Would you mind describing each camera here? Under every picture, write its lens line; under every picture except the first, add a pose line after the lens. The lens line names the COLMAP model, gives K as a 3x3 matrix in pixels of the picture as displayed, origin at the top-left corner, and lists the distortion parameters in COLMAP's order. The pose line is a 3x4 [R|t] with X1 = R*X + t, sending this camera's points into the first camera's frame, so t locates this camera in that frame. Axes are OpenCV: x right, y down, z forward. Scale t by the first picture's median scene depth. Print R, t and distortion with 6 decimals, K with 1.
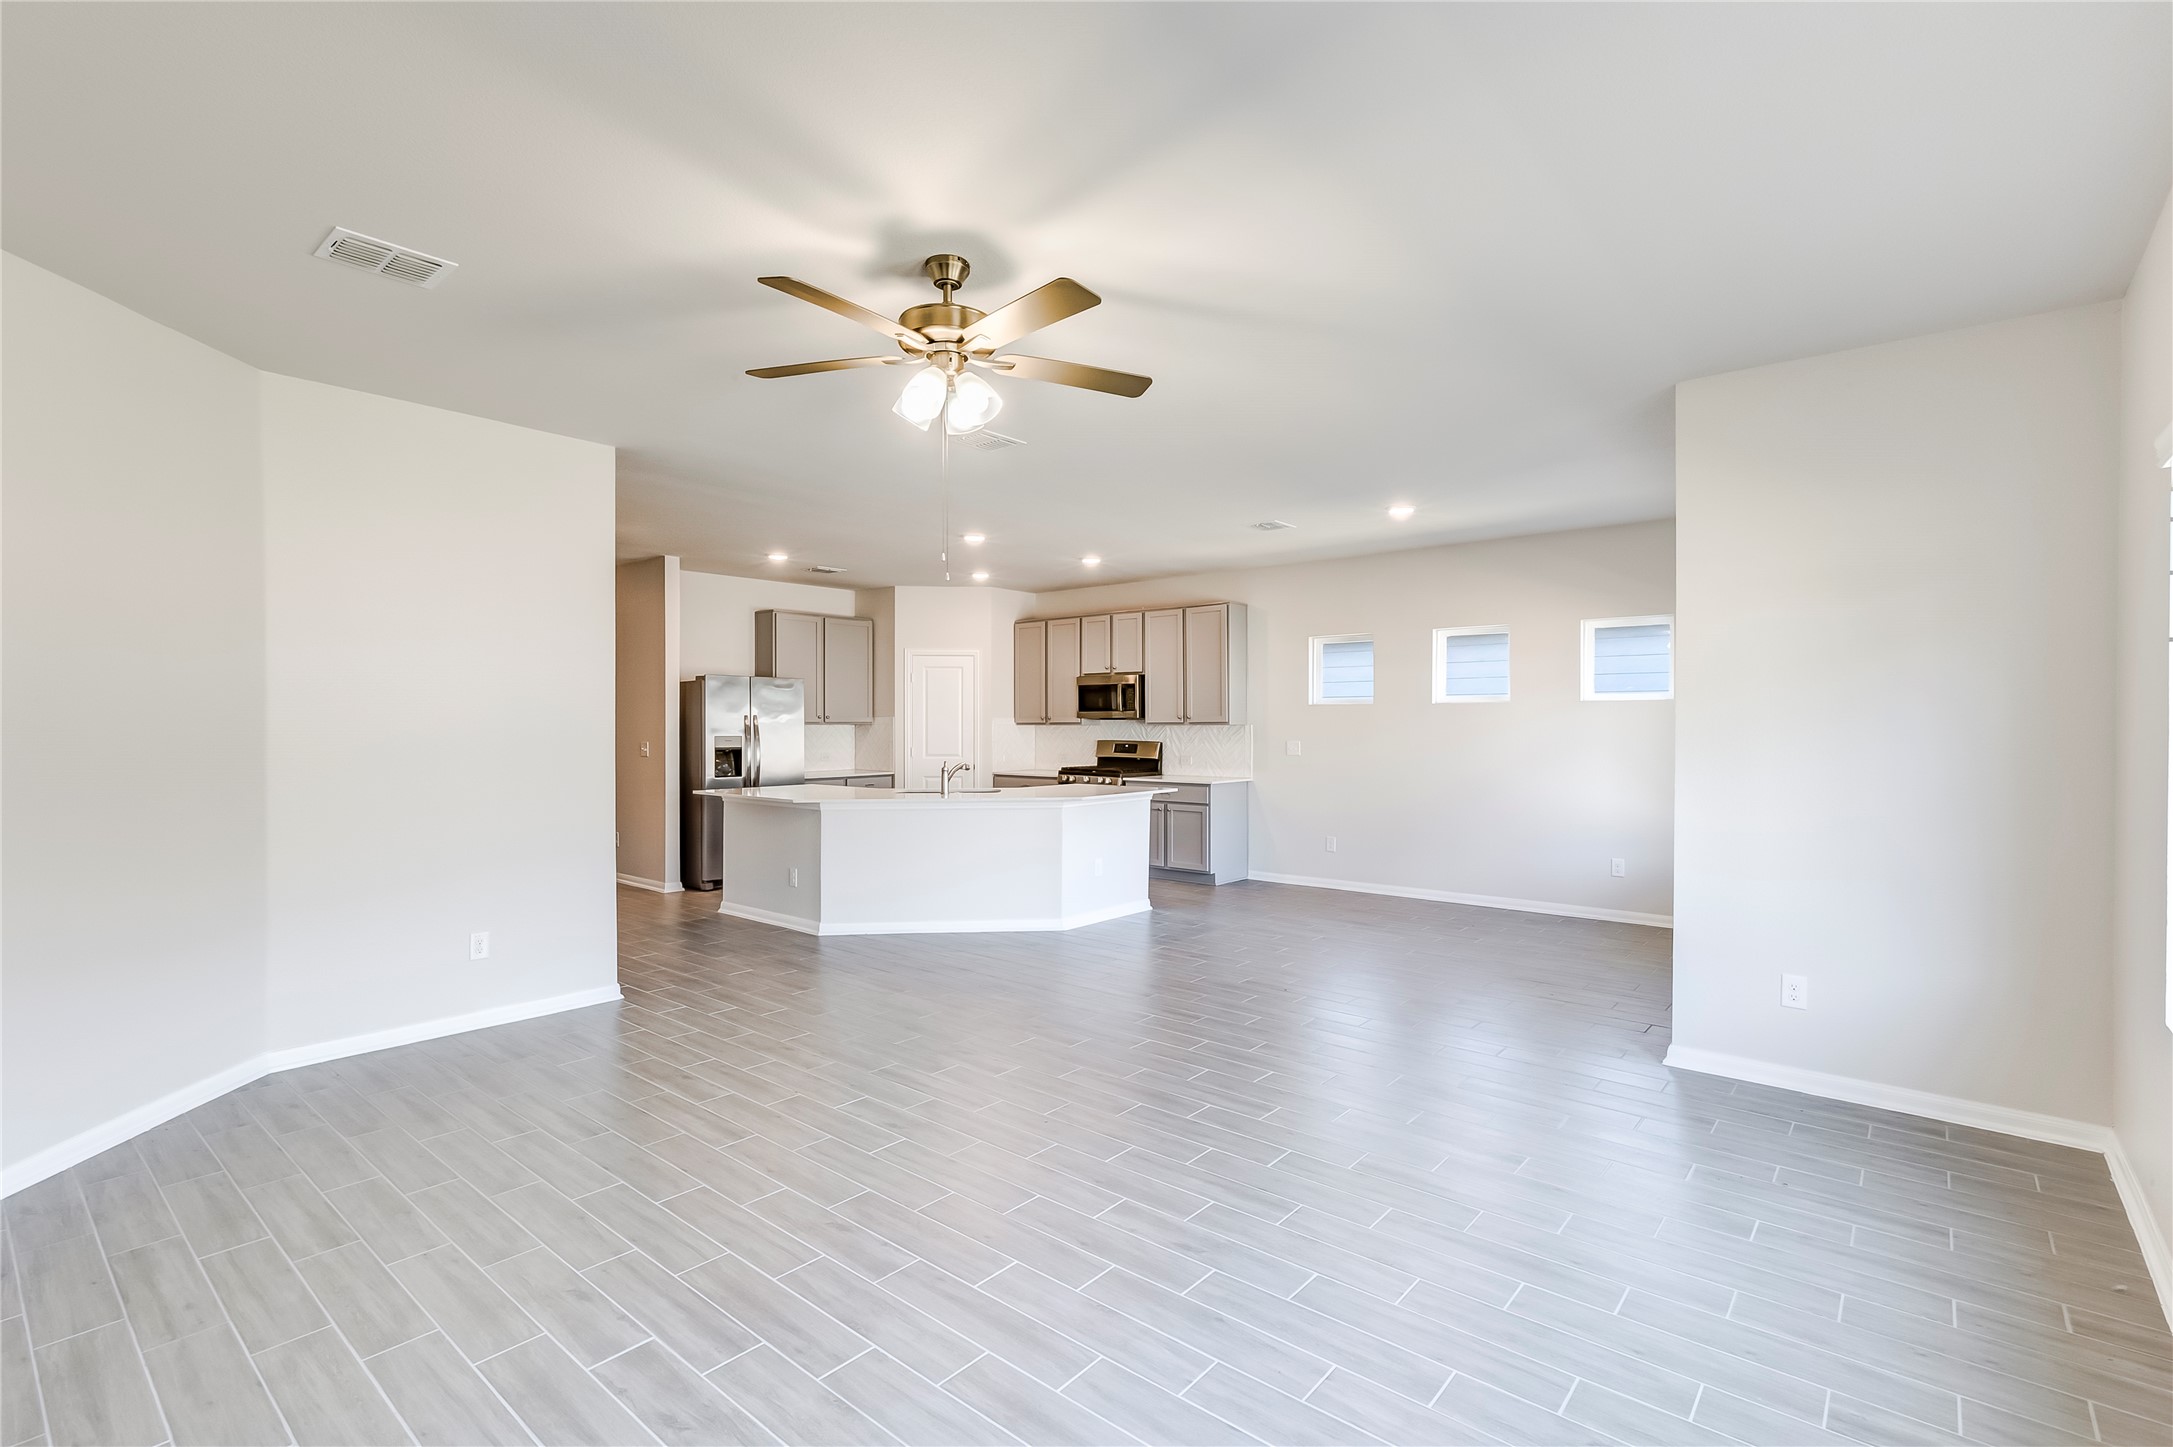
lens RADIAL K [[994.4, 0, 1093.3], [0, 994.4, 726.8], [0, 0, 1]] dist [0.003732, 0.000294]
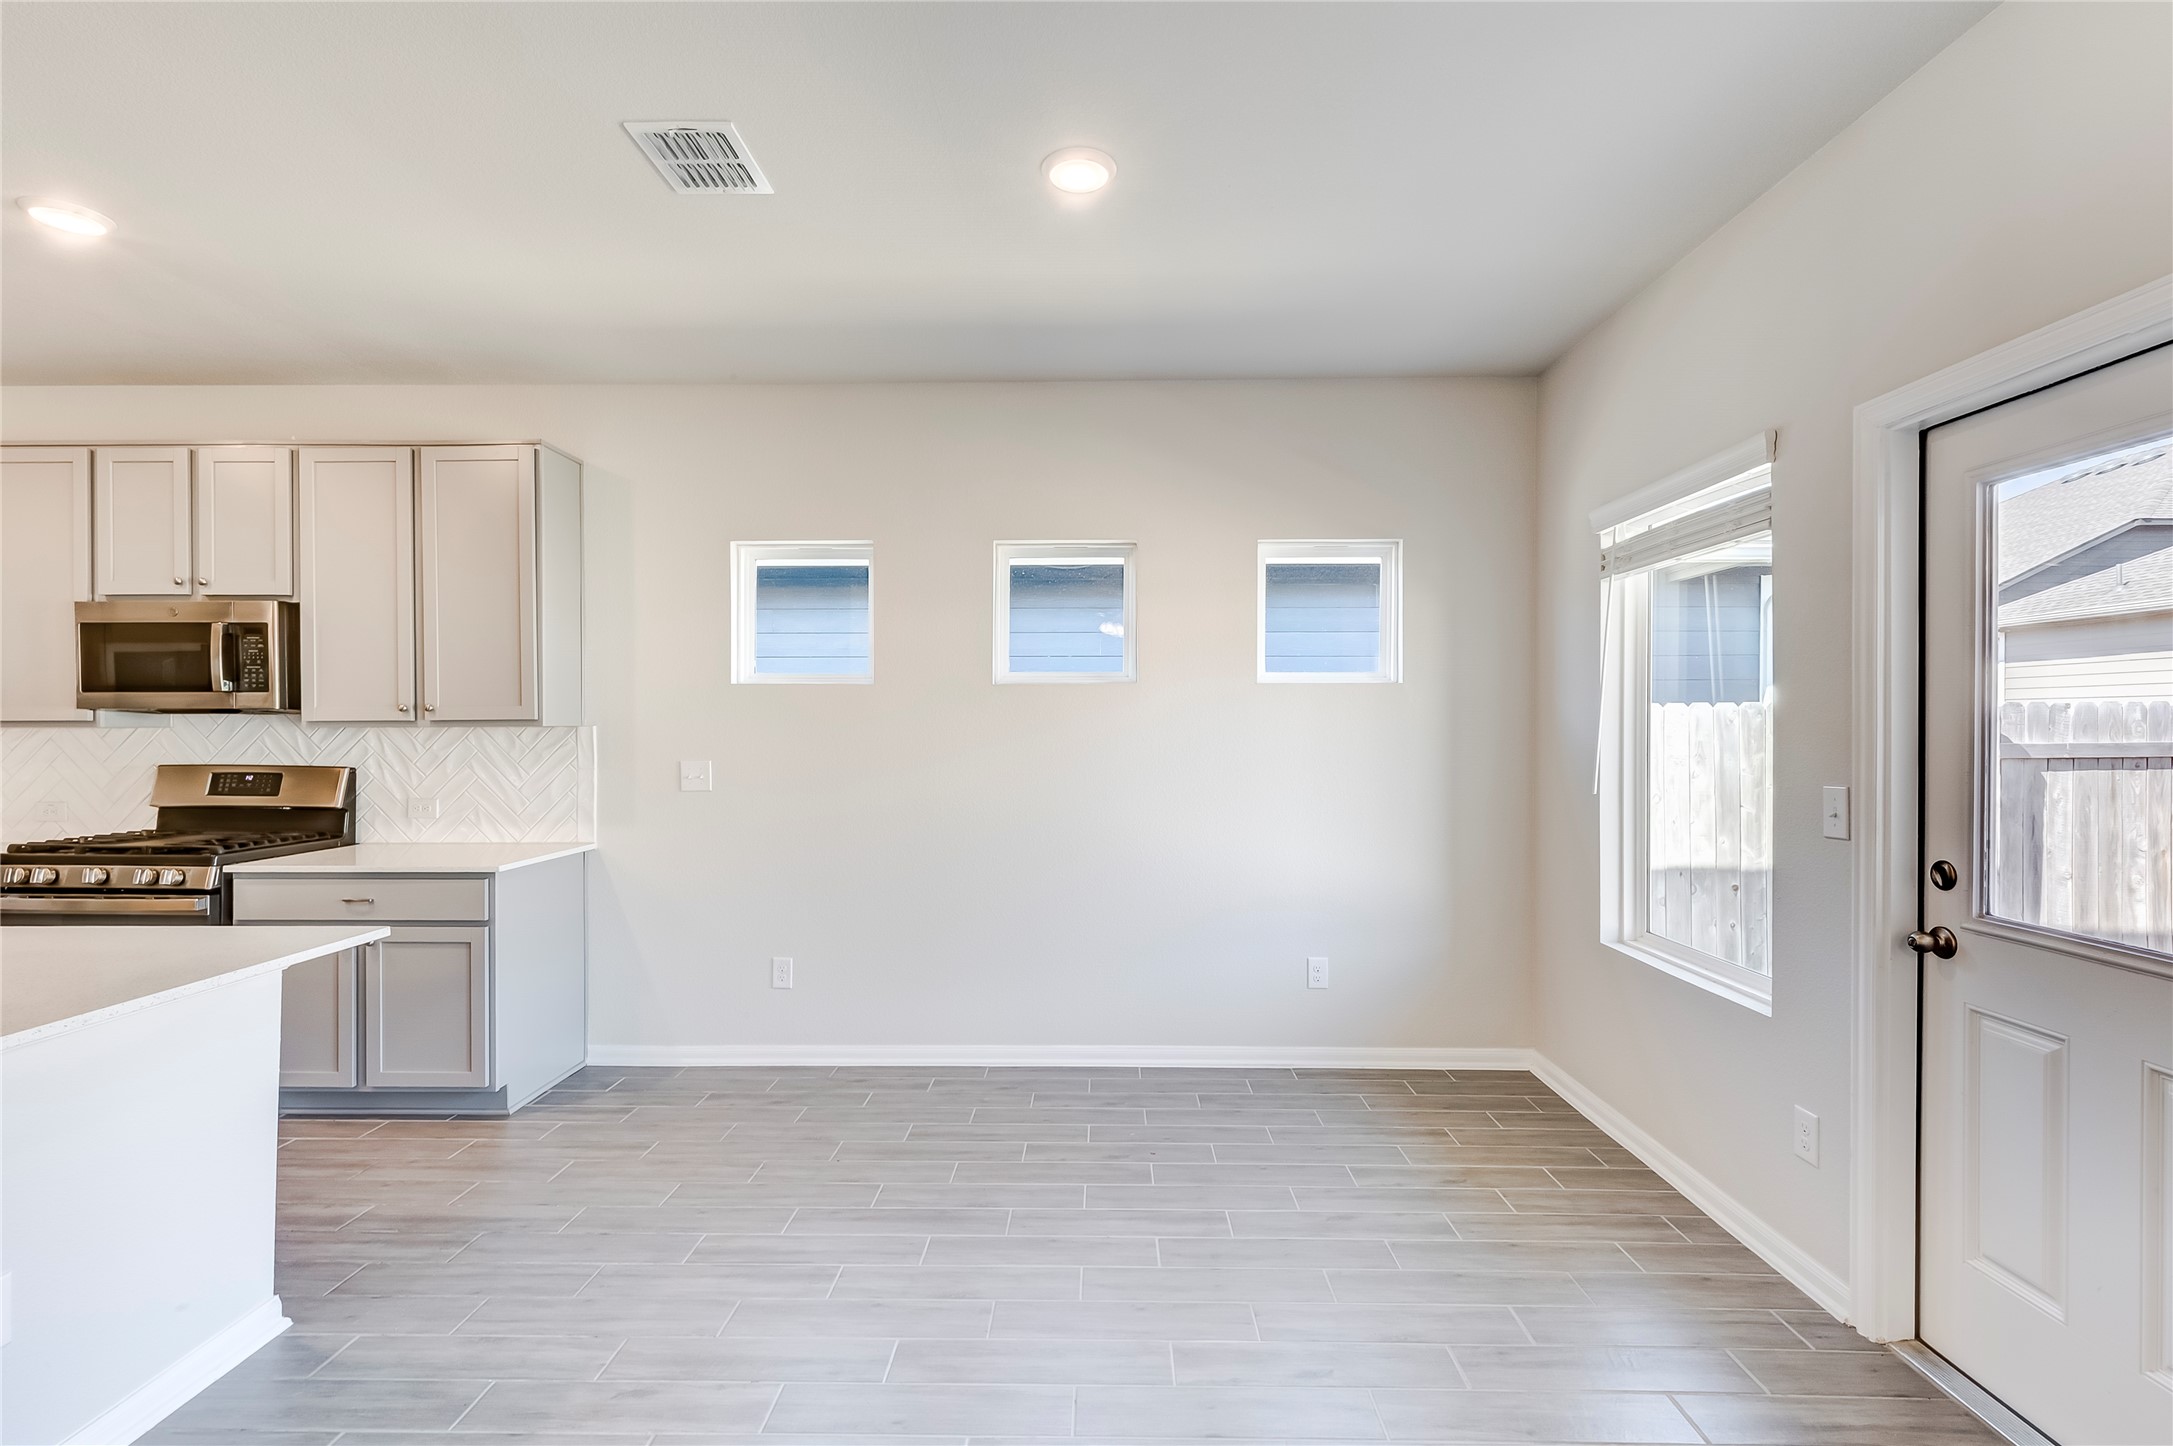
lens RADIAL K [[994.4, 0, 1089.2], [0, 994.4, 731.2], [0, 0, 1]] dist [0.003732, 0.000294]
pose [[0.778640, -0.006566, 0.627436, 0.047327], [0.001260, 0.999960, 0.008900, -0.003373], [-0.627469, -0.006139, 0.778617, 0.481986]]
